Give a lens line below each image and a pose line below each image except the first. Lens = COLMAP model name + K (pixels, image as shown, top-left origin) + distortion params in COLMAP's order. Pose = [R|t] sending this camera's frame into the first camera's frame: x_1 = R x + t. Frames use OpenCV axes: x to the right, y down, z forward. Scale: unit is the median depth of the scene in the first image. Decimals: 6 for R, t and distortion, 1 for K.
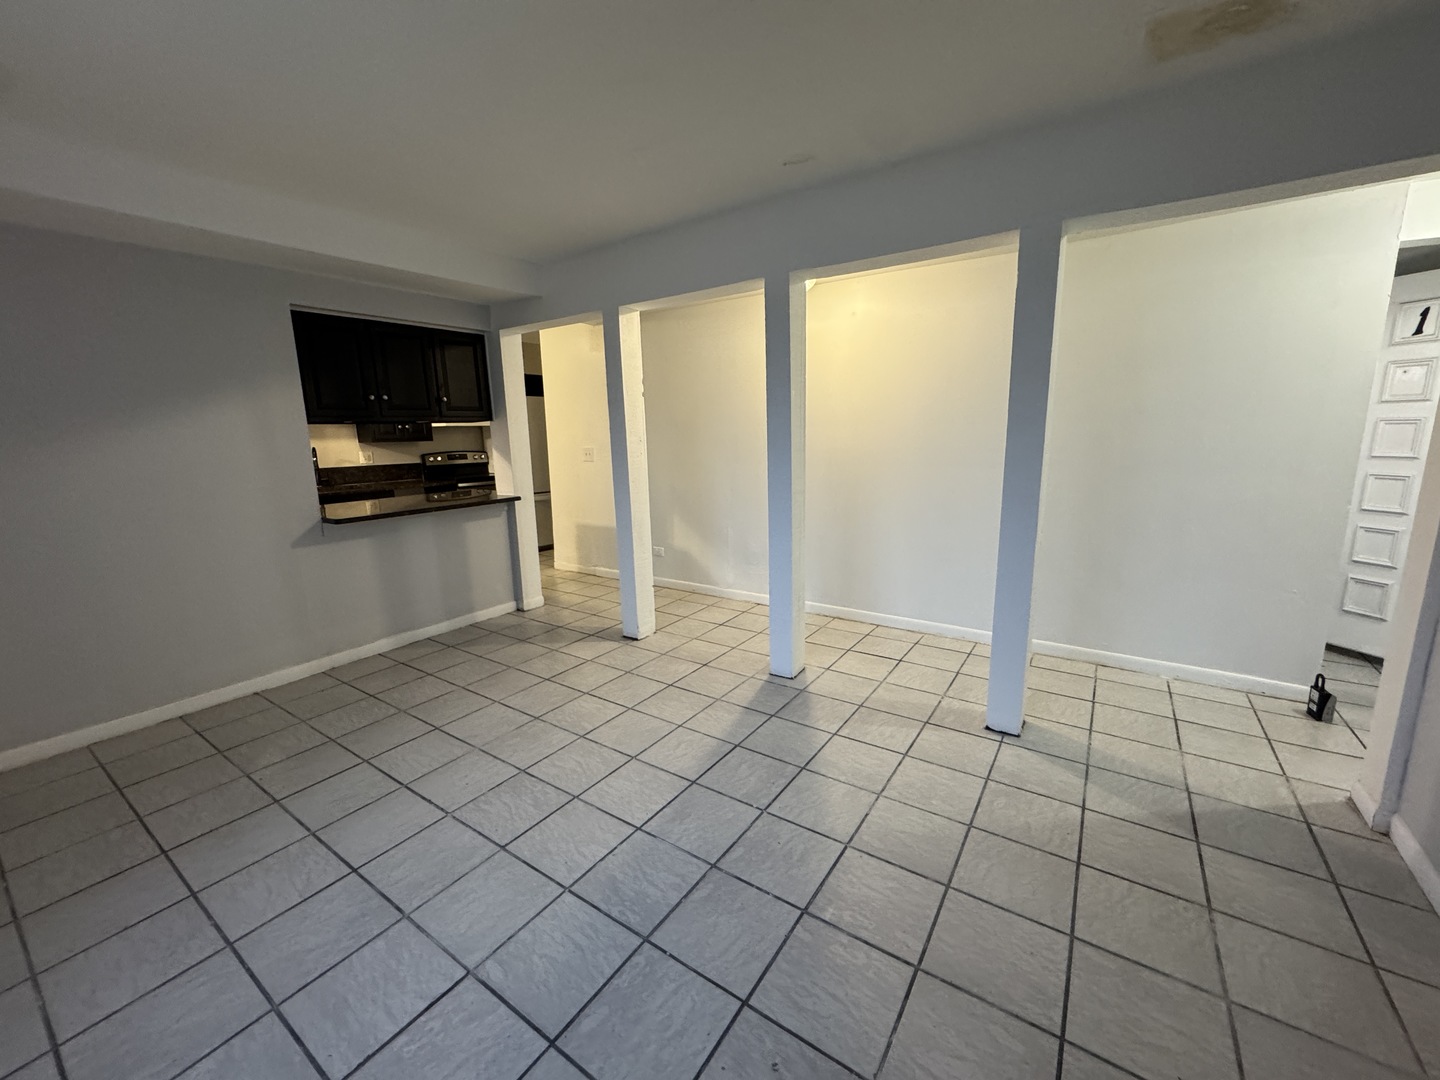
lens RADIAL K [[571.9, 0, 720.0], [0, 571.9, 540.0], [0, 0, 1]] dist [-0.001988, -0.000033]
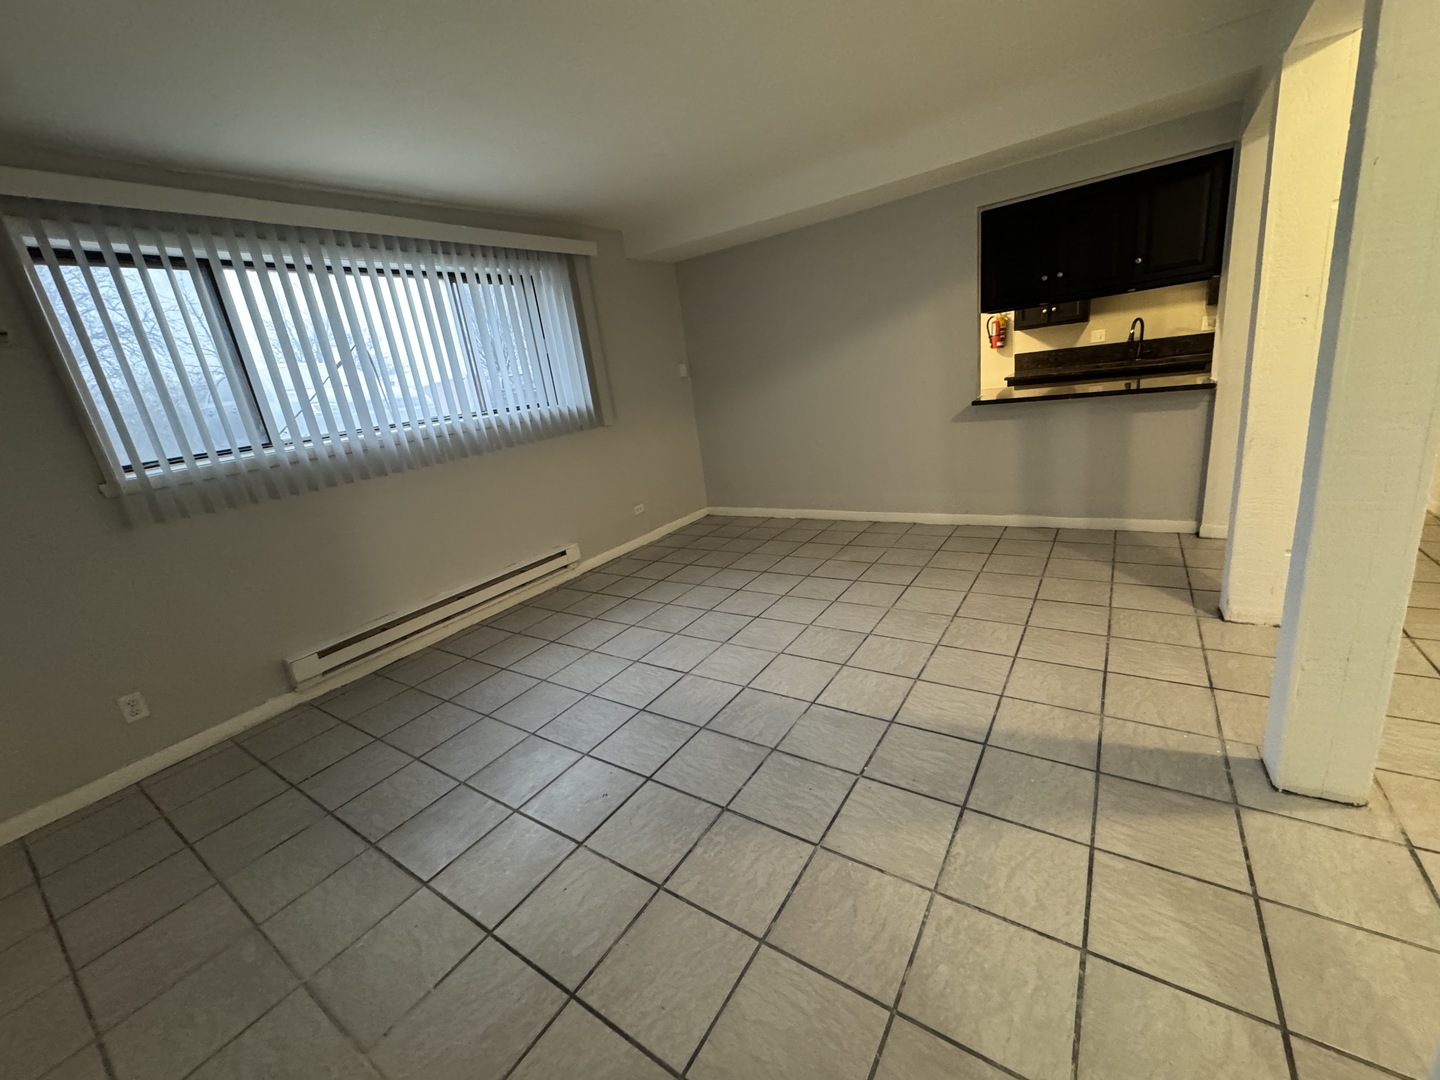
lens RADIAL K [[571.9, 0, 720.0], [0, 571.9, 540.0], [0, 0, 1]] dist [-0.001988, -0.000033]
pose [[0.006711, 0.303501, -0.952807, 0.554800], [-0.059942, 0.951238, 0.302579, -0.093407], [0.998179, 0.055082, 0.024576, 0.498767]]
